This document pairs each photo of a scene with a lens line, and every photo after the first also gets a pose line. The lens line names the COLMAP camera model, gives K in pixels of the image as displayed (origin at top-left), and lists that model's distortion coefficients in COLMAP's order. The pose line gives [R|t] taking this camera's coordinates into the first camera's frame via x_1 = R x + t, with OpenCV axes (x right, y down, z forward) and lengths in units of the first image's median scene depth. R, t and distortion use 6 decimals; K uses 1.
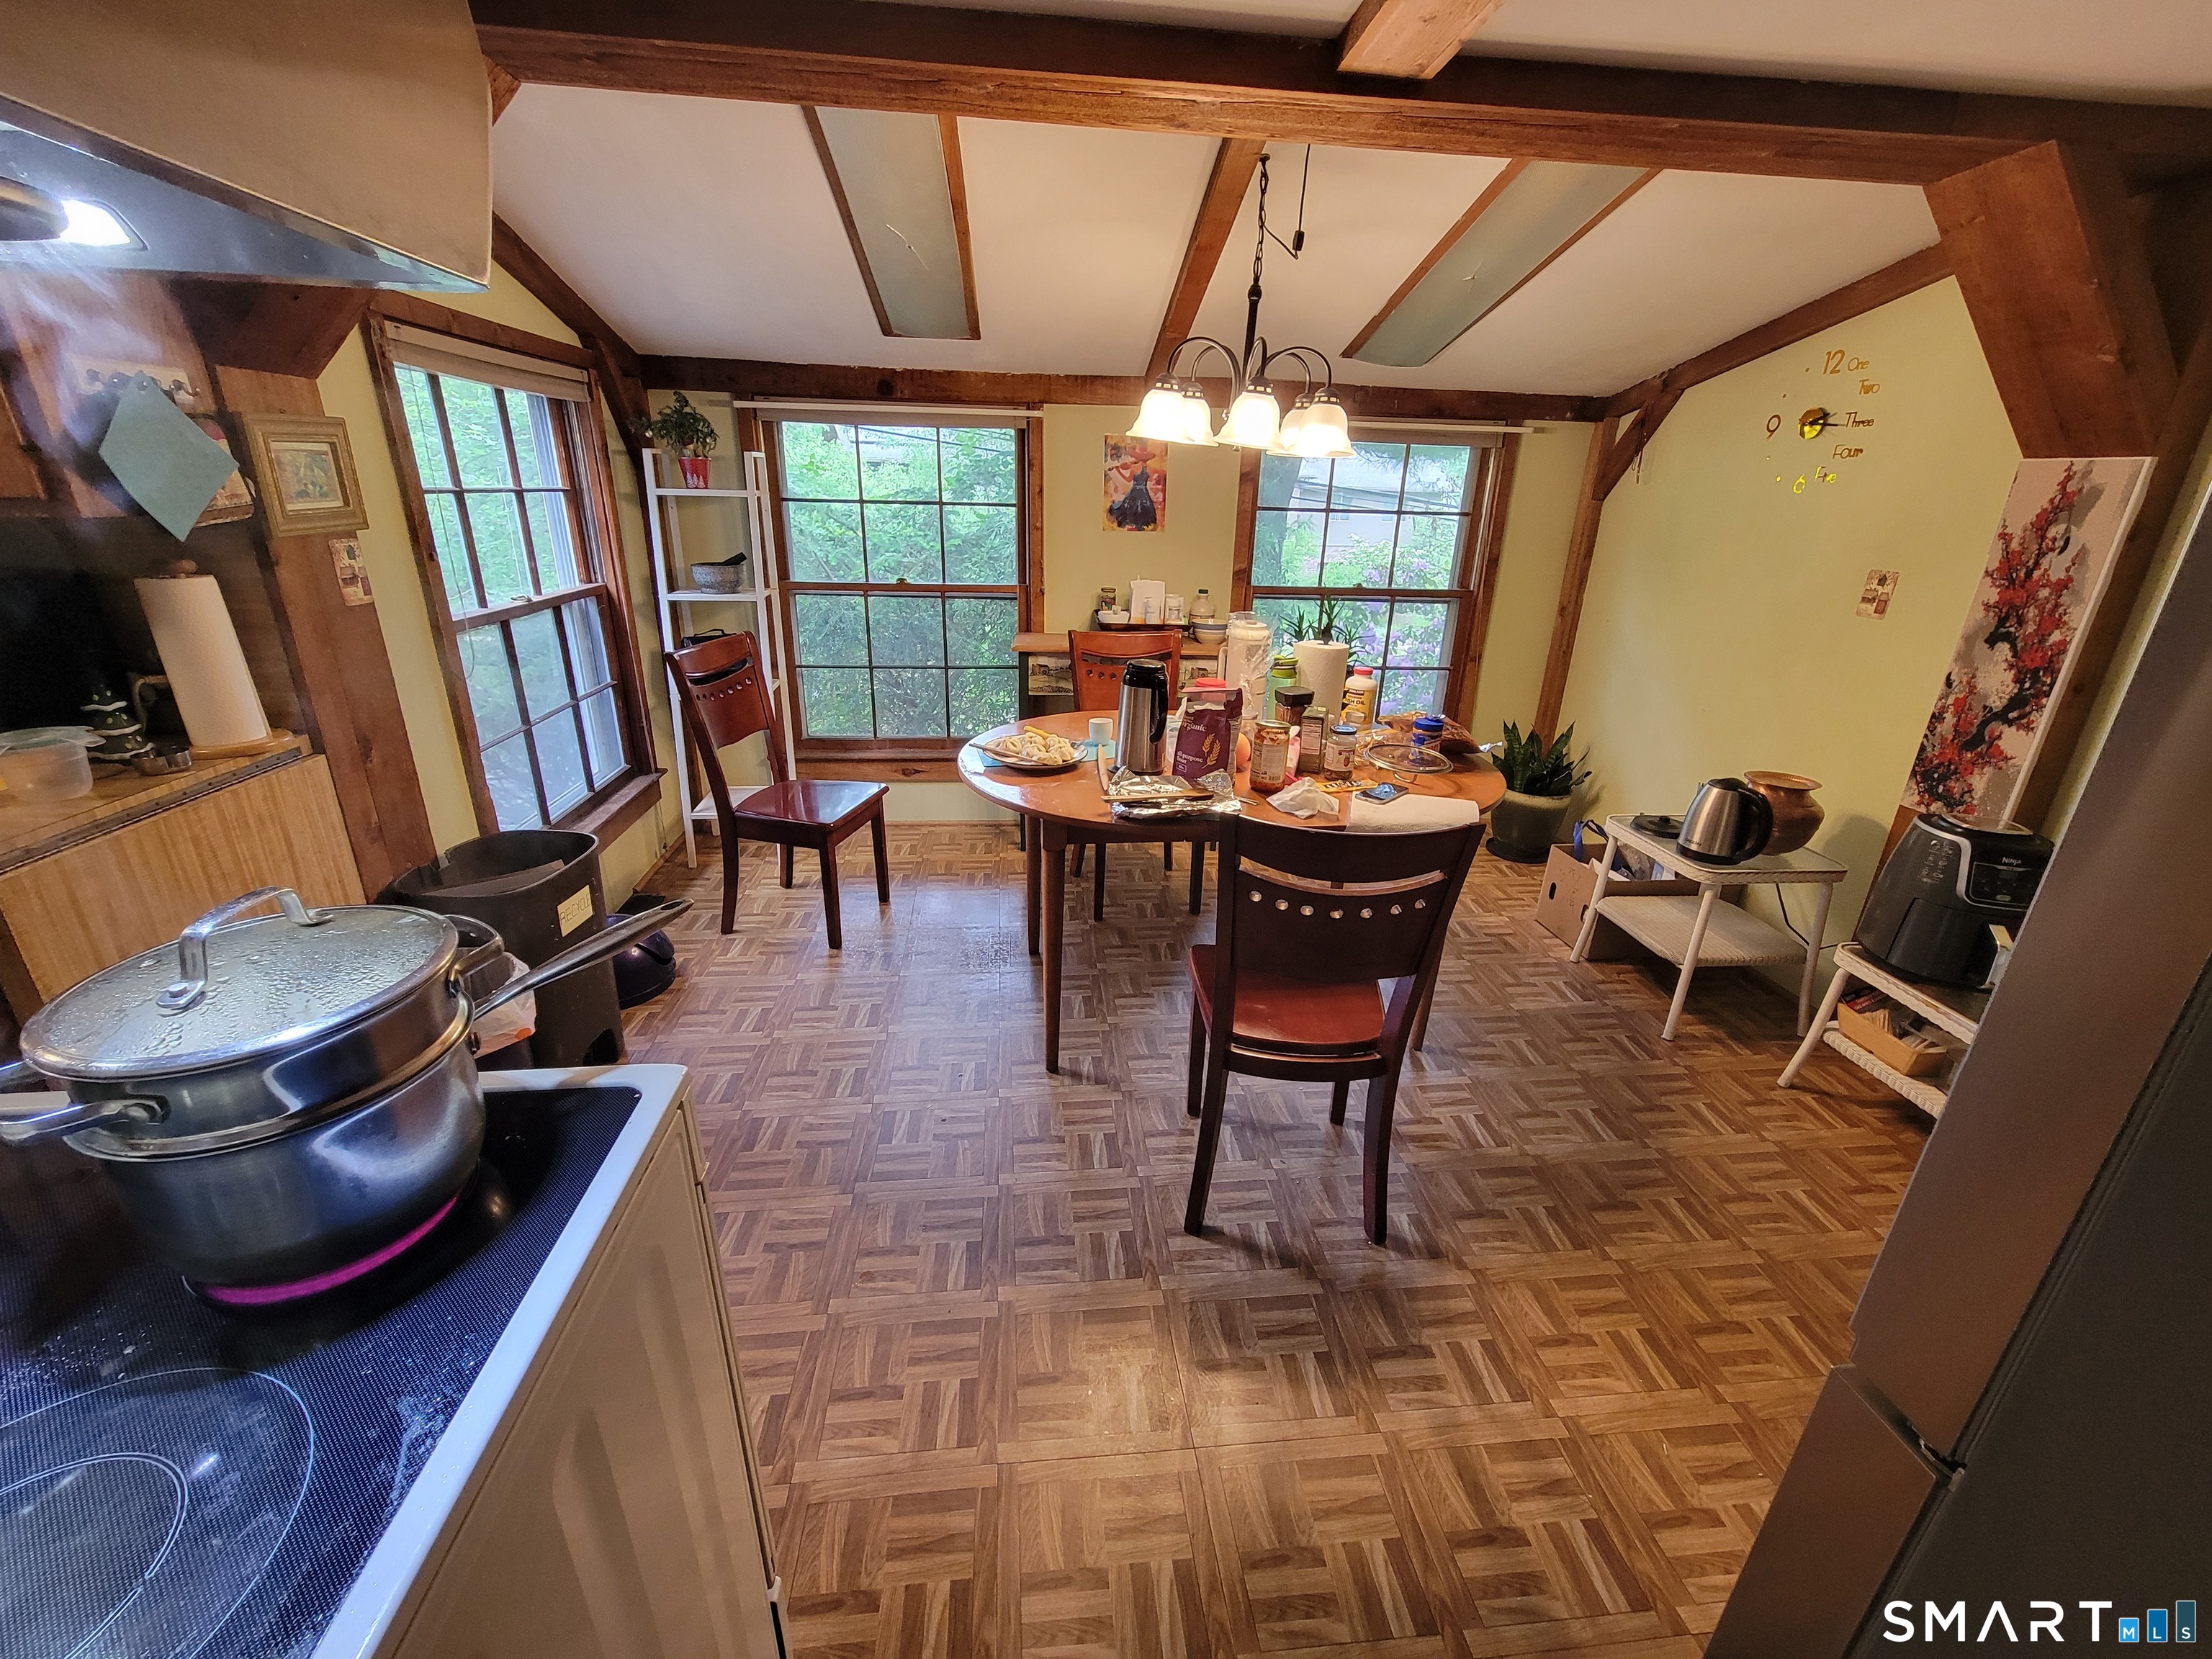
lens RADIAL K [[896.5, 0, 1107.9], [0, 896.5, 827.6], [0, 0, 1]] dist [-0.001963, -0.000155]
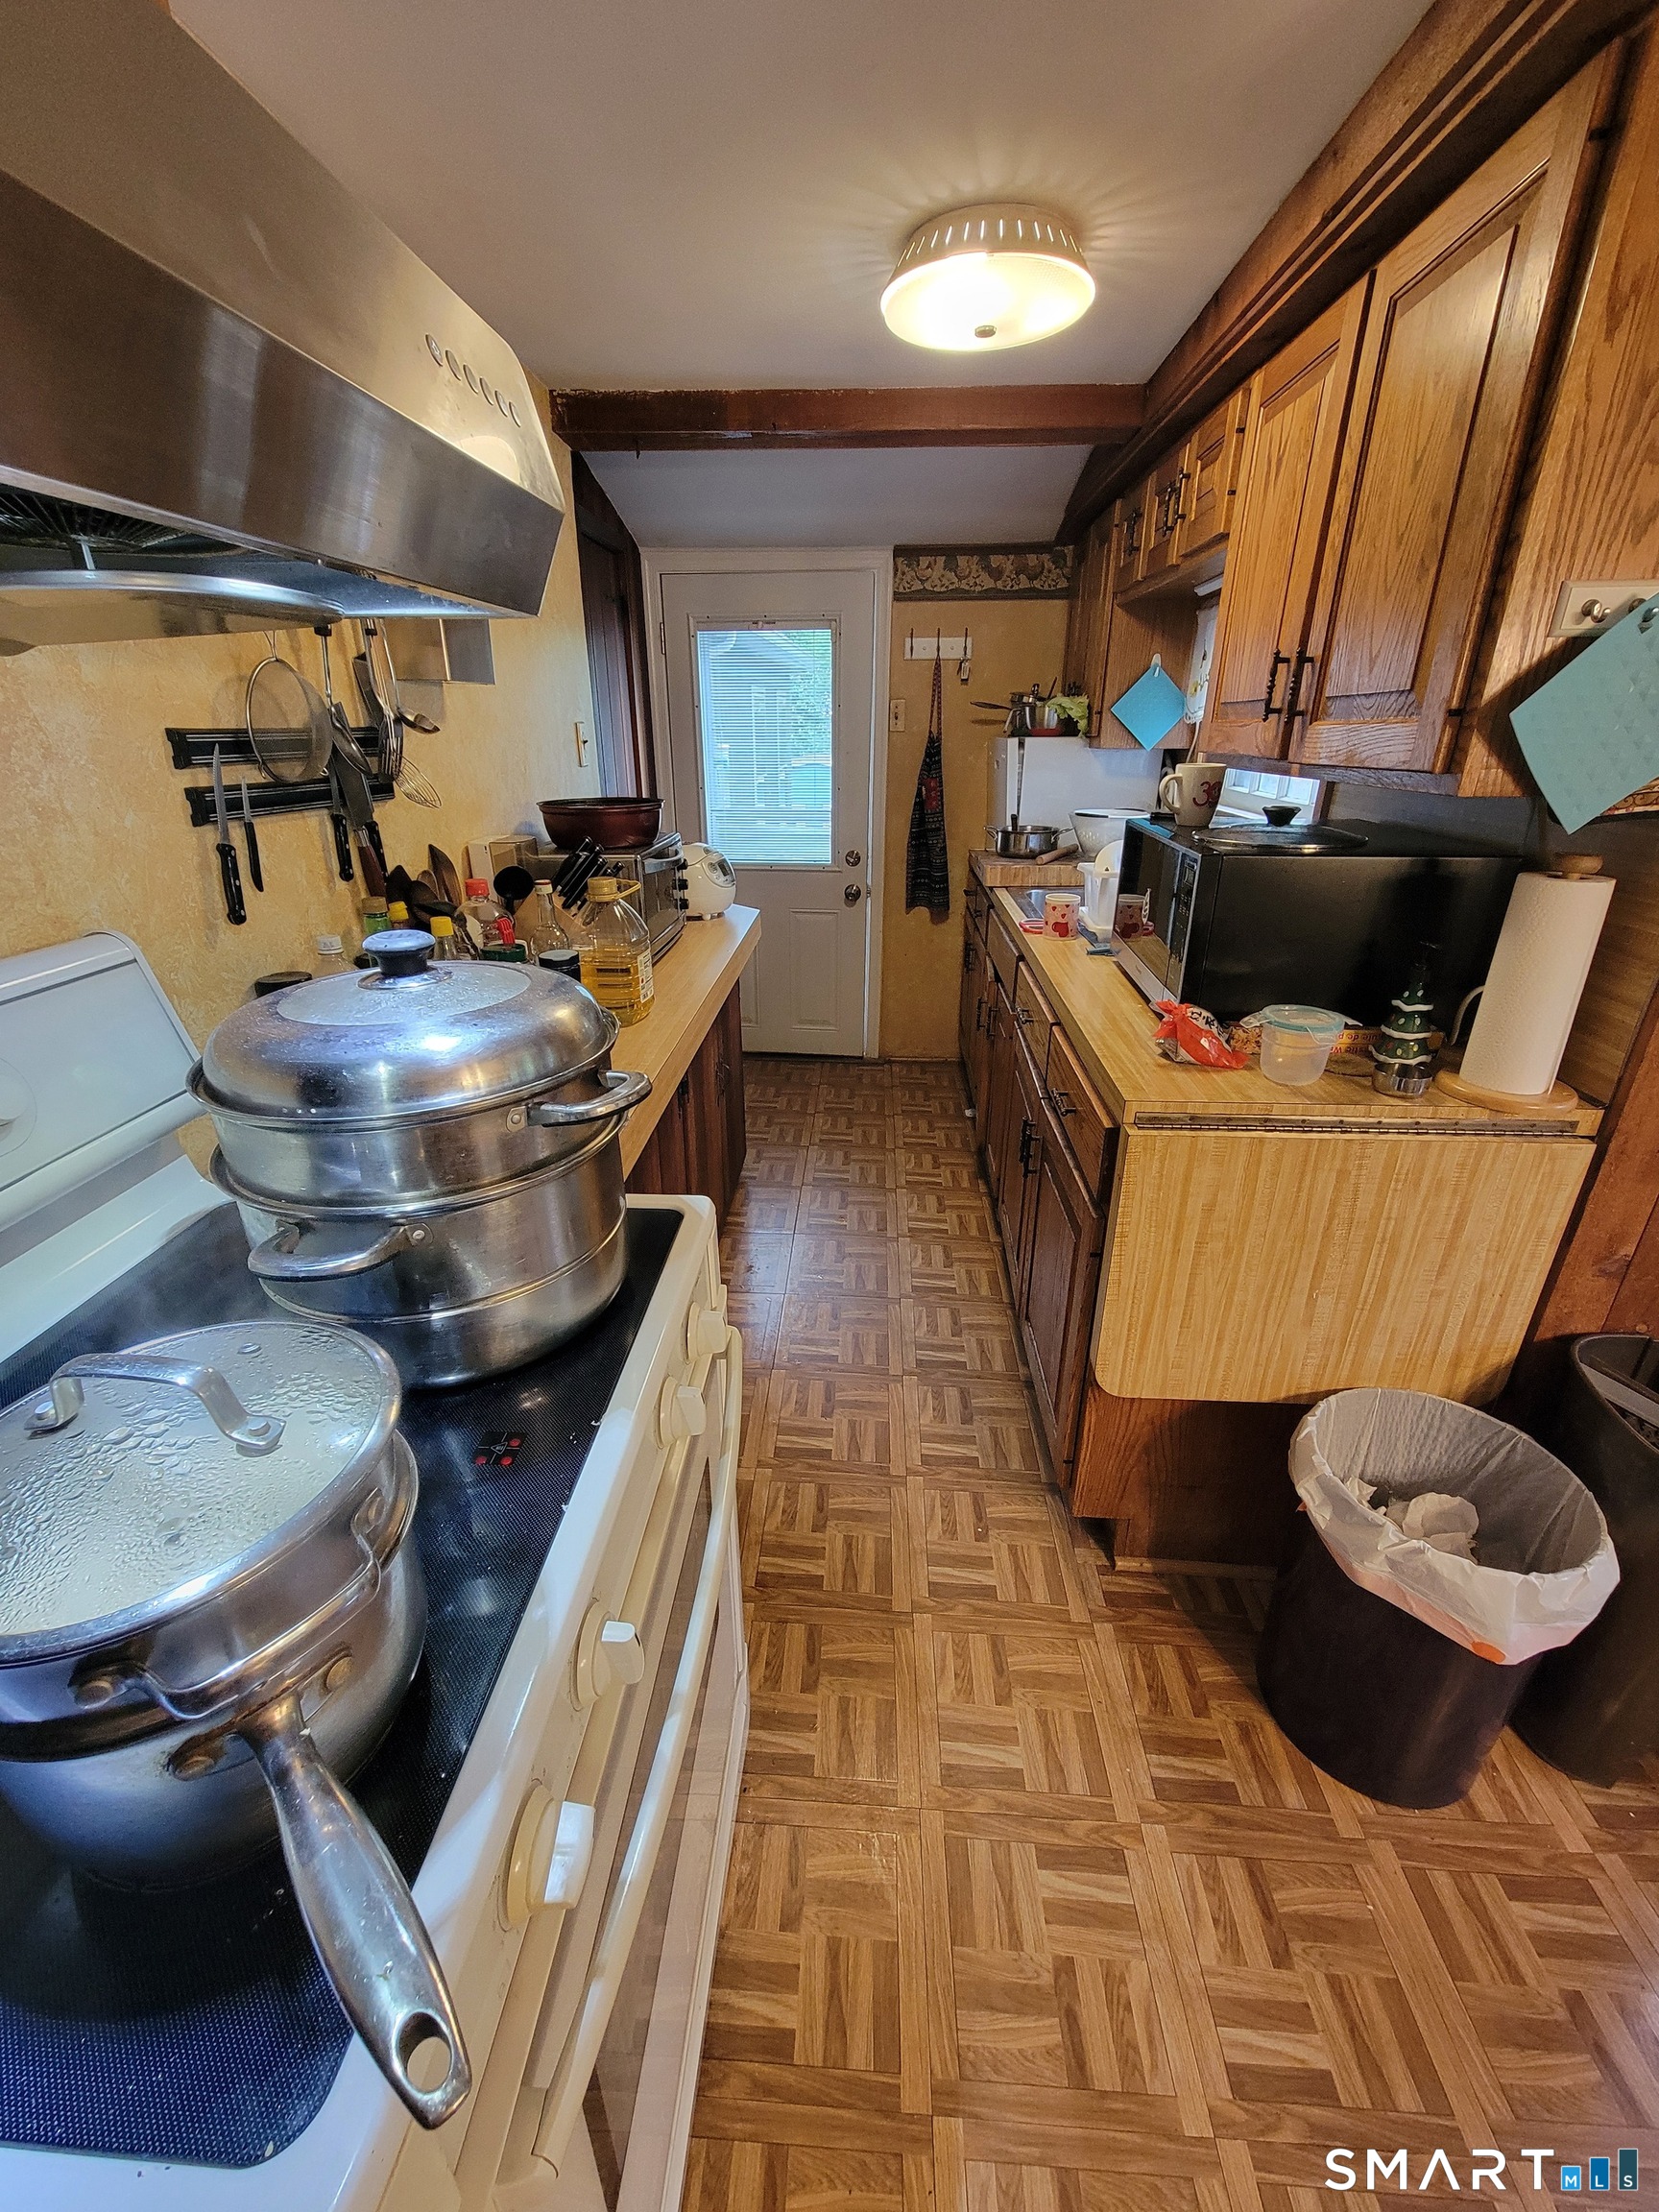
lens RADIAL K [[896.5, 0, 827.1], [0, 896.5, 1102.0], [0, 0, 1]] dist [-0.001963, -0.000155]
pose [[-0.162248, 0.360102, -0.918696, -0.169026], [-0.349219, 0.849821, 0.394779, -0.193438], [0.922887, 0.384879, -0.012127, 0.490551]]
